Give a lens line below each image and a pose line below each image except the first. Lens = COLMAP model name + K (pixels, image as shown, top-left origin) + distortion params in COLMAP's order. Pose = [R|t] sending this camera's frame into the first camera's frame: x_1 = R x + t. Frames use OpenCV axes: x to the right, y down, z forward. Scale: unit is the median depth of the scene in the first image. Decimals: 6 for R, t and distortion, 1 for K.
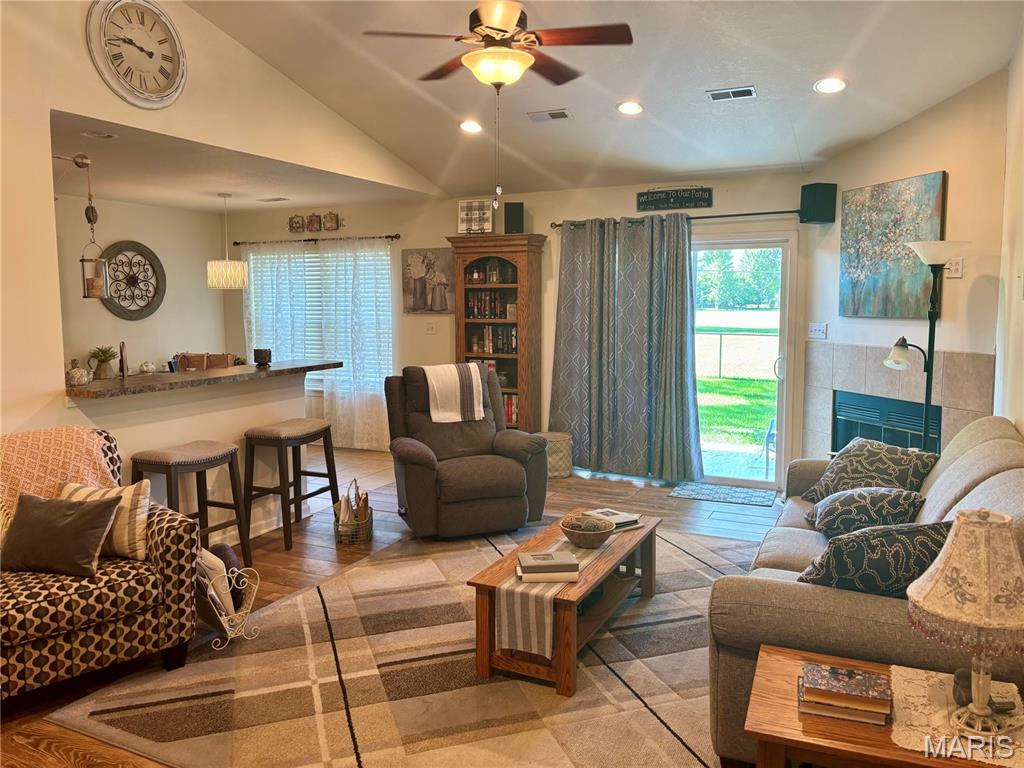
lens RADIAL K [[795.0, 0, 512.0], [0, 795.0, 384.0], [0, 0, 1]] dist [0.077068, -0.096590]
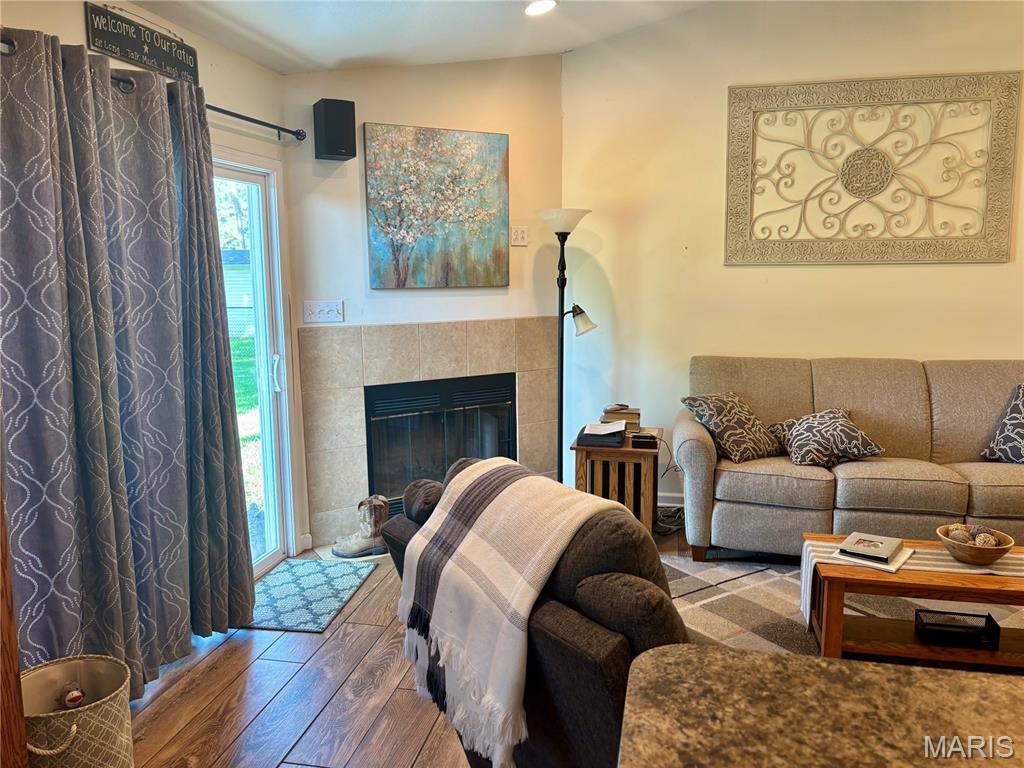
lens RADIAL K [[795.0, 0, 512.0], [0, 795.0, 384.0], [0, 0, 1]] dist [0.077068, -0.096590]
pose [[-0.265340, -0.145153, 0.953166, -0.396446], [0.103829, 0.978552, 0.177923, -0.127516], [-0.958548, 0.146176, -0.244578, 1.162362]]
